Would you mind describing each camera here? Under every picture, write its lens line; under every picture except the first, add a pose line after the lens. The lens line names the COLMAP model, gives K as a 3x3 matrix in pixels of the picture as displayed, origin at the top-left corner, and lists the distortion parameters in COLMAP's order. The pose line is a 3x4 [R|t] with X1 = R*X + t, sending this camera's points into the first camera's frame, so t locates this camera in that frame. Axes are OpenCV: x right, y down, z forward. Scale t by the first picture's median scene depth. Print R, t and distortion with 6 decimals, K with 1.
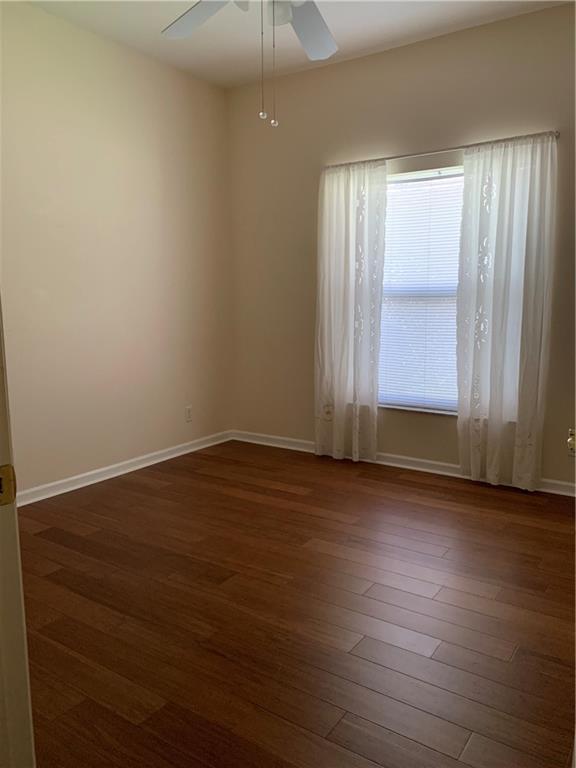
lens RADIAL K [[579.5, 0, 290.7], [0, 579.5, 379.8], [0, 0, 1]] dist [-0.003839, -0.012635]
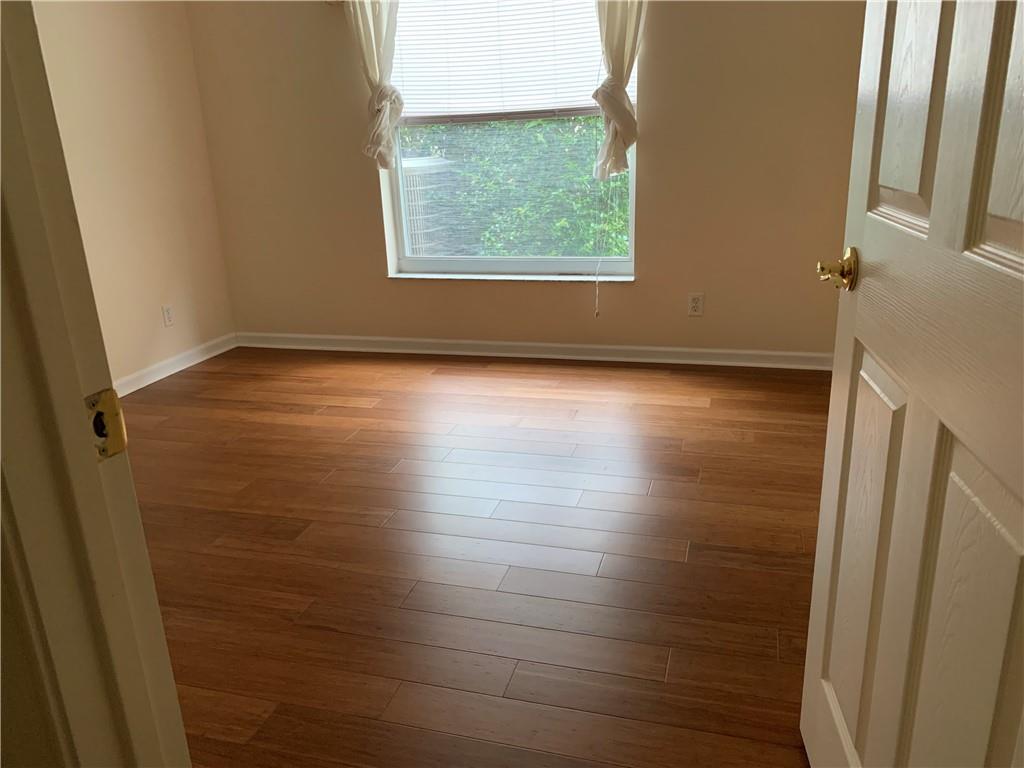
lens RADIAL K [[725.9, 0, 511.7], [0, 725.9, 381.0], [0, 0, 1]] dist [-0.020906, -0.004068]
pose [[0.945804, -0.136443, 0.294683, -0.096824], [0.079952, 0.977355, 0.195919, -0.008864], [-0.314741, -0.161740, 0.935296, 0.064001]]
